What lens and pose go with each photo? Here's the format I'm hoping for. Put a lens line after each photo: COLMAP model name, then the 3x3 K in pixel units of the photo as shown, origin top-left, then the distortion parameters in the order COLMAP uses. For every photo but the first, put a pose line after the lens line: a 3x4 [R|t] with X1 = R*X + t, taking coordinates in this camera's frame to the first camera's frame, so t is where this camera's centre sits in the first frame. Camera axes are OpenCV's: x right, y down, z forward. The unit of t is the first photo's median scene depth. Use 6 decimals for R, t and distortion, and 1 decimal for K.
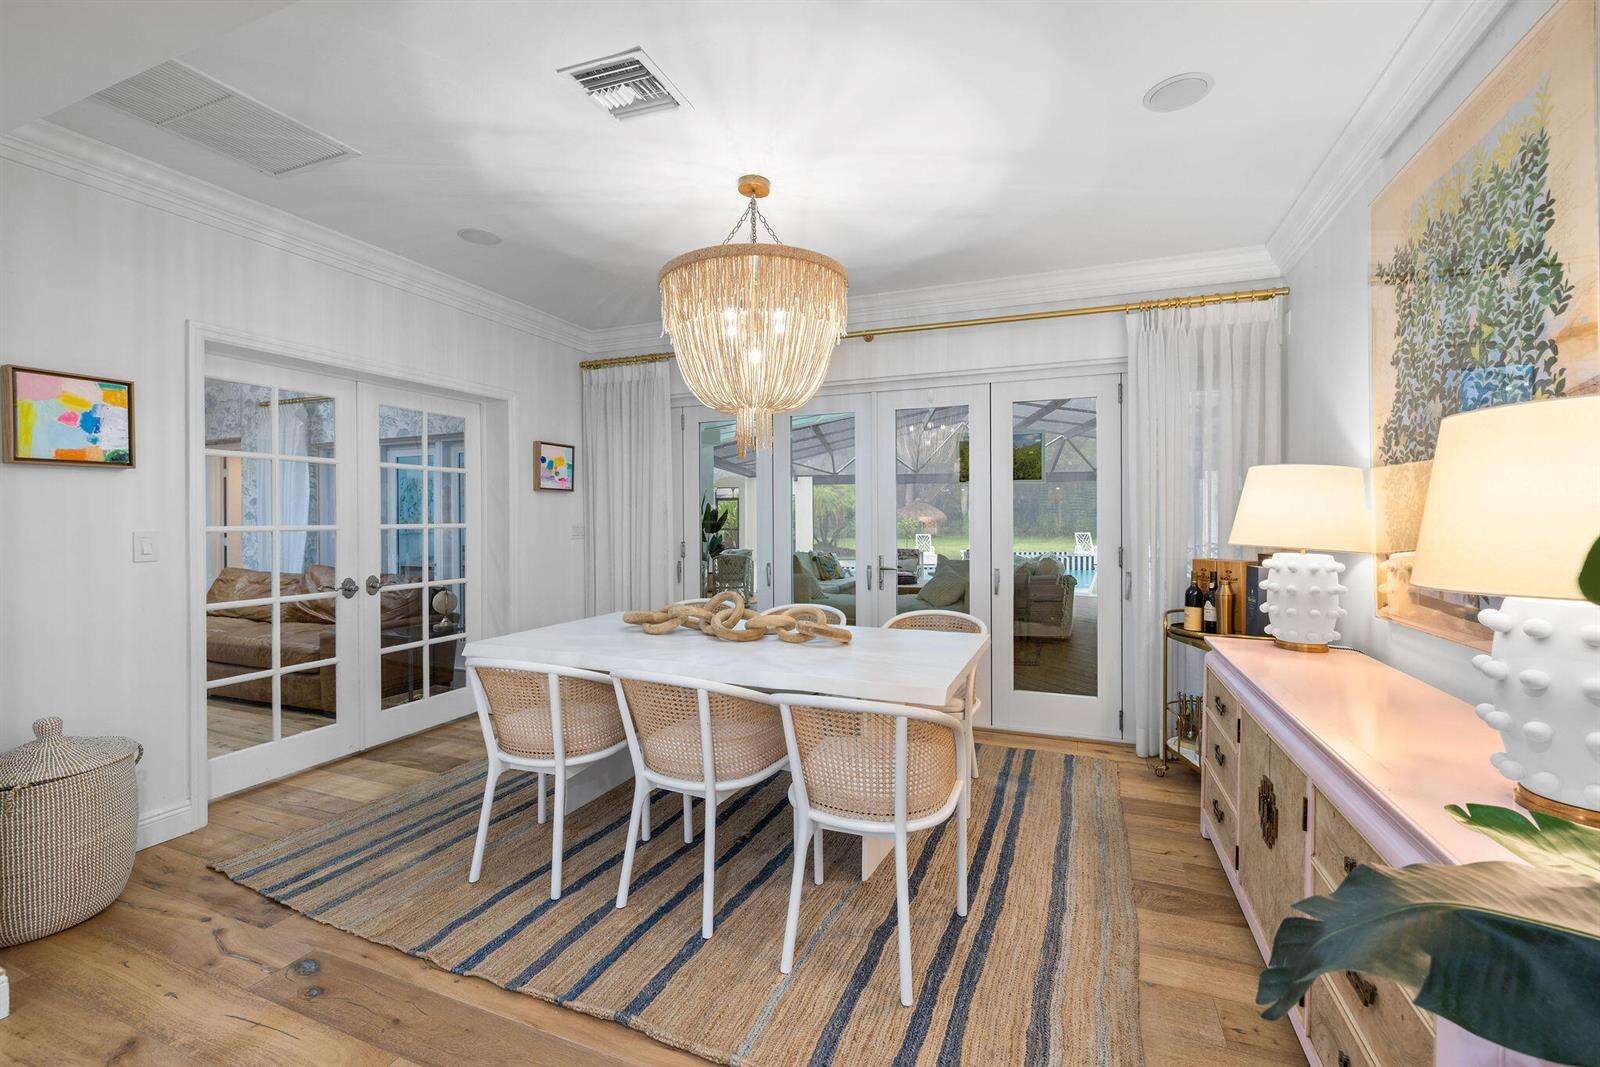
lens RADIAL K [[670.1, 0, 797.9], [0, 670.1, 522.2], [0, 0, 1]] dist [-0.001431, 0.000059]
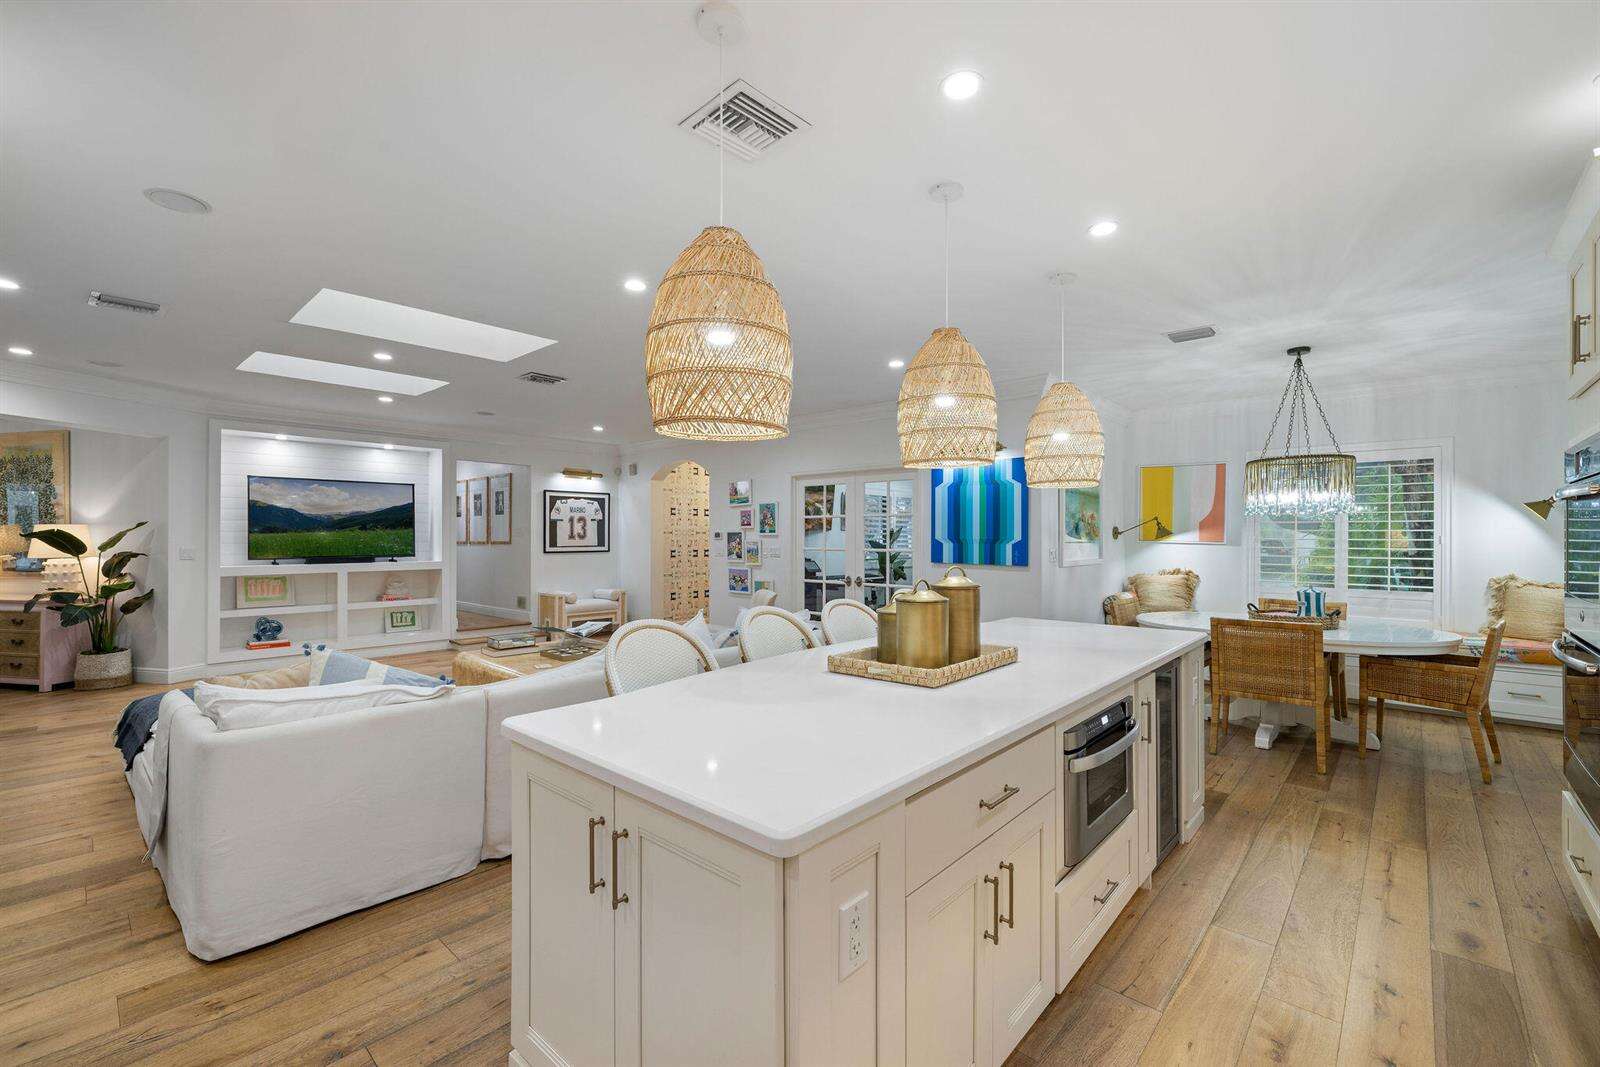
lens RADIAL K [[668.6, 0, 792.3], [0, 668.6, 535.4], [0, 0, 1]] dist [-0.000710, -0.000662]
pose [[-0.167051, 0.008011, 0.985916, -1.814132], [0.007028, 0.999951, -0.006934, 0.000366], [-0.985923, 0.005771, -0.167099, -1.384754]]
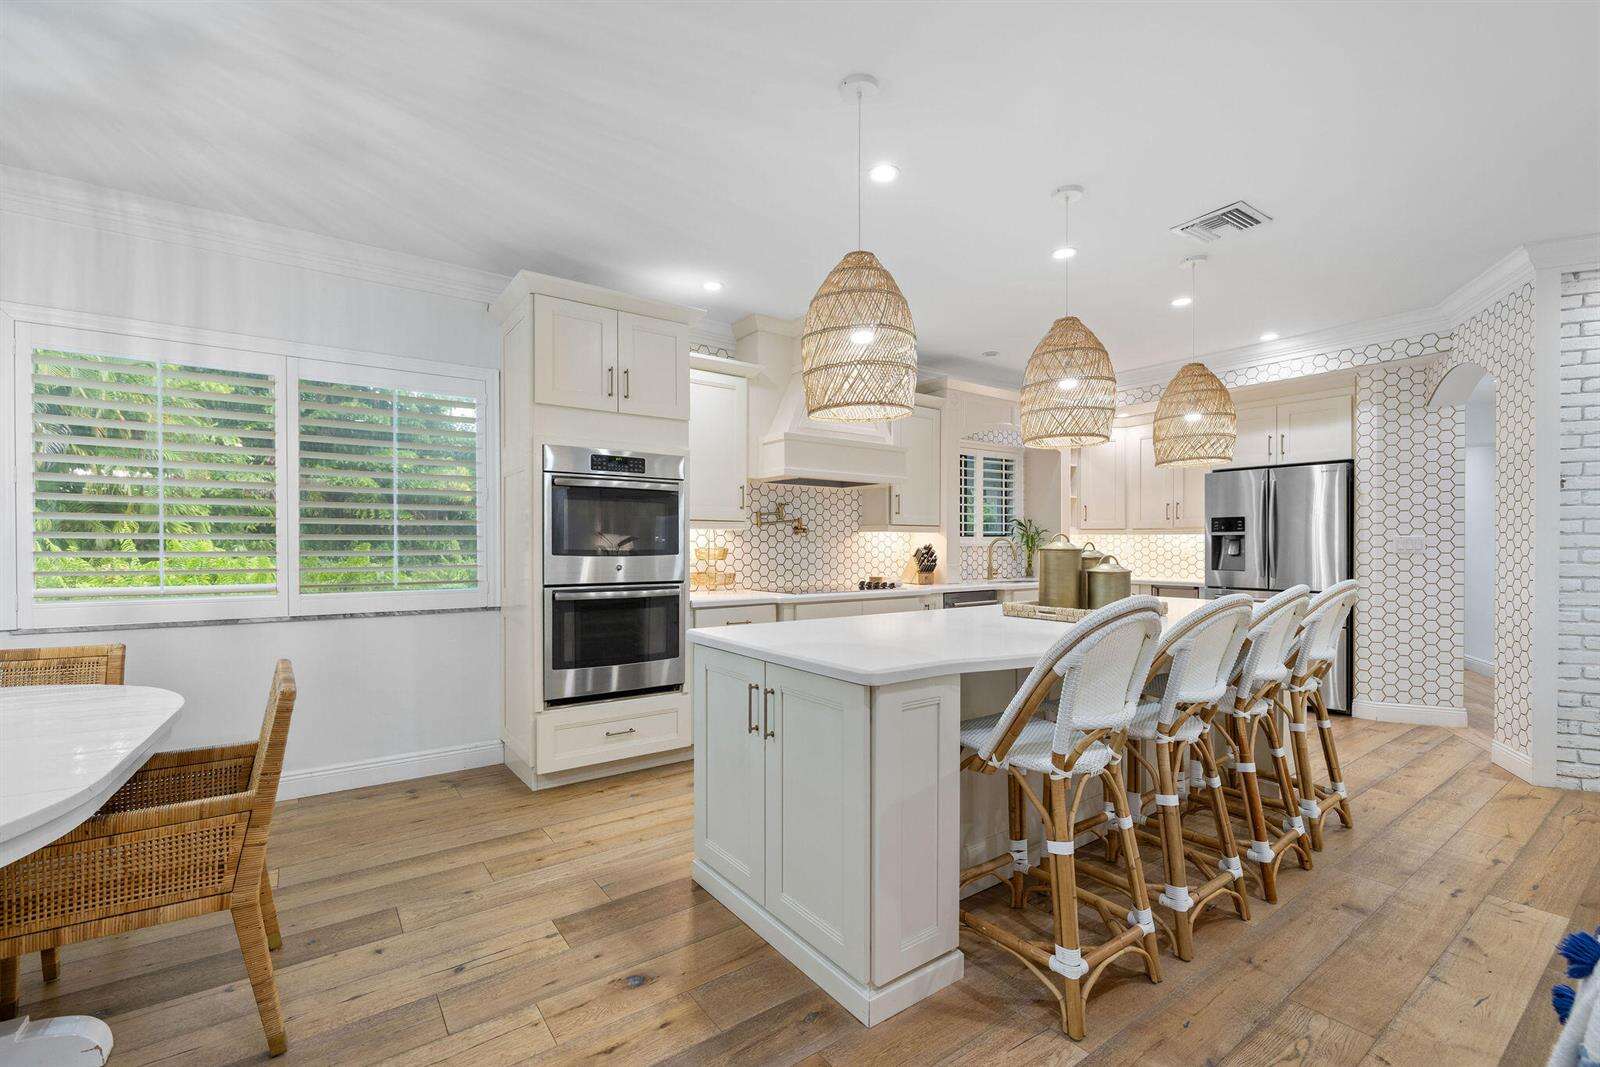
lens RADIAL K [[688.3, 0, 783.8], [0, 688.3, 551.5], [0, 0, 1]] dist [-0.003439, -0.000644]
pose [[-0.042396, 0.015228, -0.998985, -0.178478], [-0.005865, 0.999863, 0.015490, 0.043465], [0.999084, 0.006516, -0.042301, -2.018483]]
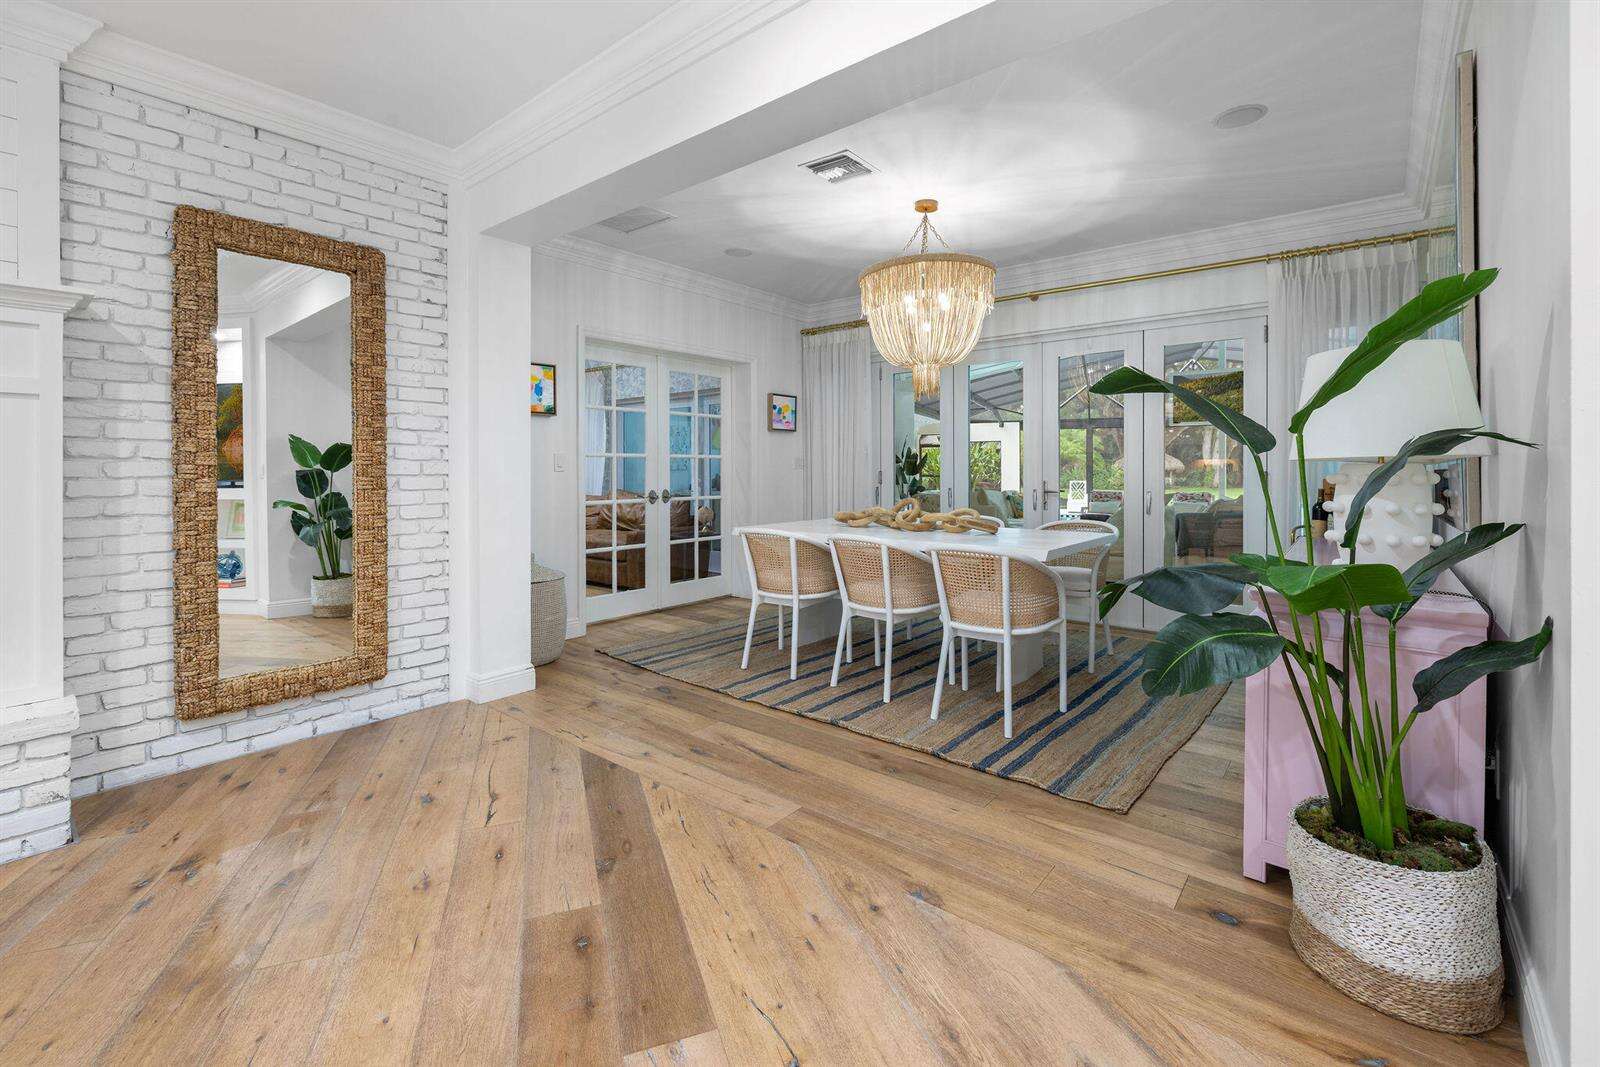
lens RADIAL K [[692.4, 0, 799.7], [0, 692.4, 474.6], [0, 0, 1]] dist [-0.001085, -0.000232]
pose [[0.955402, 0.003698, -0.295285, 0.095219], [-0.003100, 0.999992, 0.002494, 0.049487], [0.295292, -0.001468, 0.955406, -0.395310]]
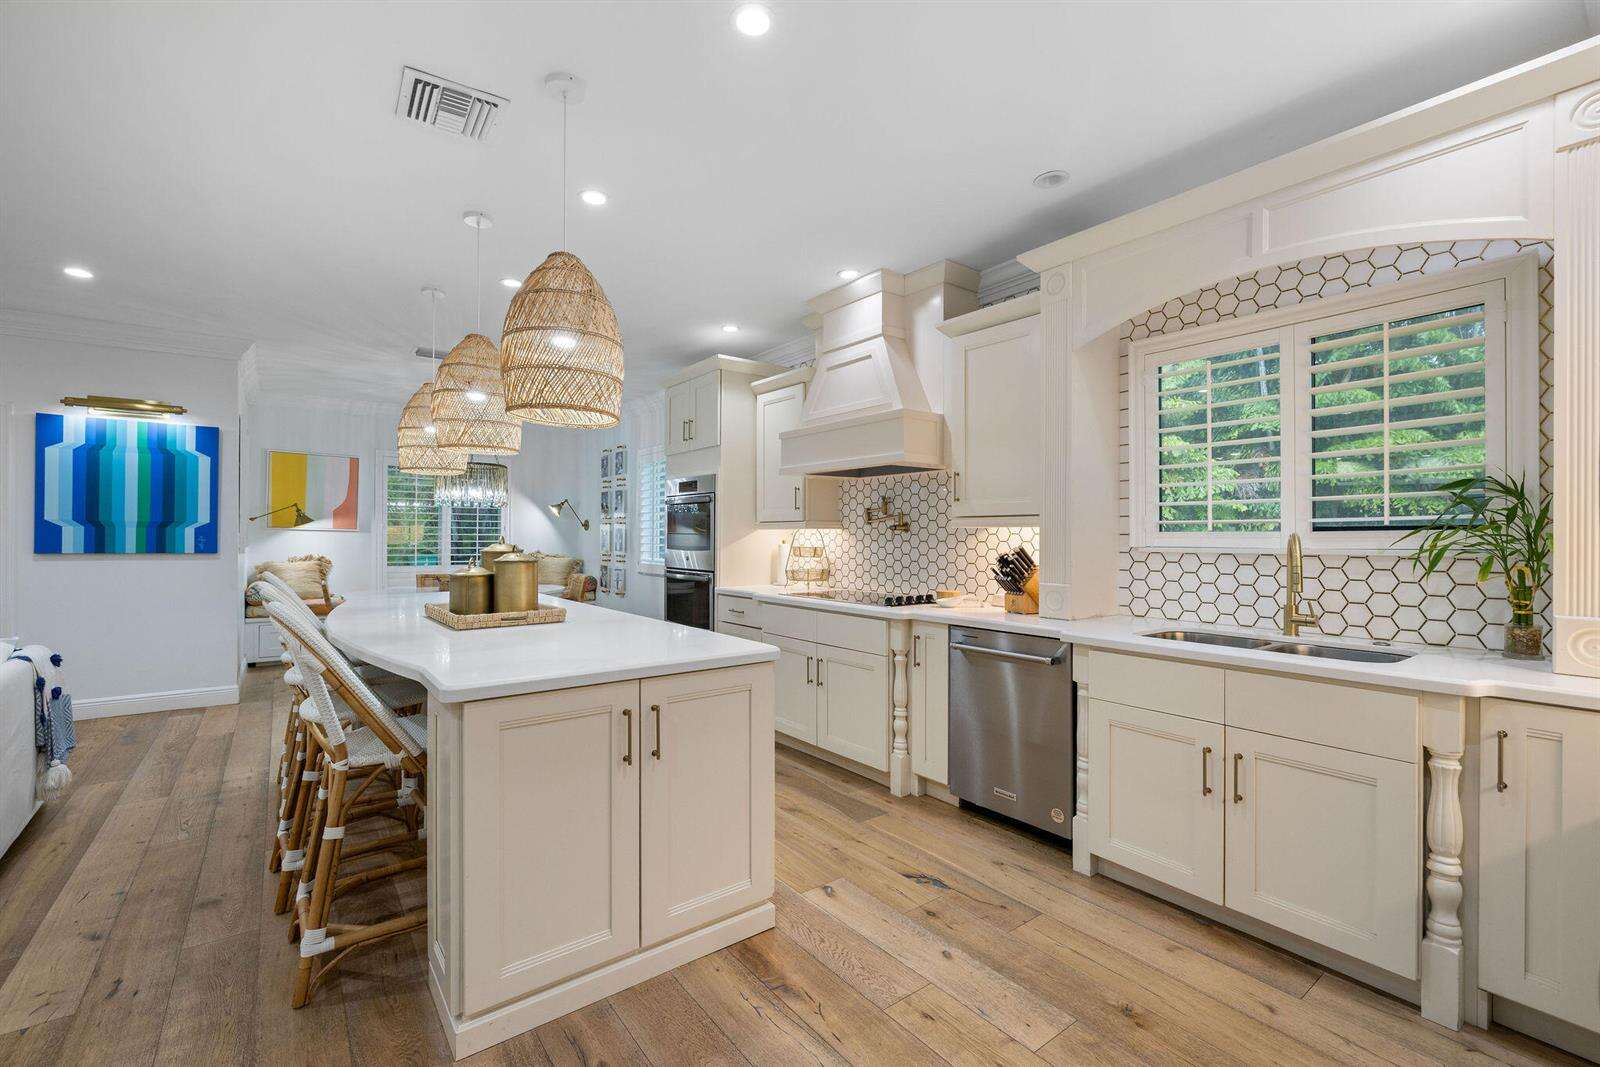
lens RADIAL K [[684.9, 0, 793.7], [0, 684.9, 534.9], [0, 0, 1]] dist [-0.001829, -0.000117]
pose [[-0.999896, 0.002365, 0.014201, -1.527006], [0.002440, 0.999983, 0.005268, 0.026331], [-0.014188, 0.005302, -0.999885, -0.752662]]
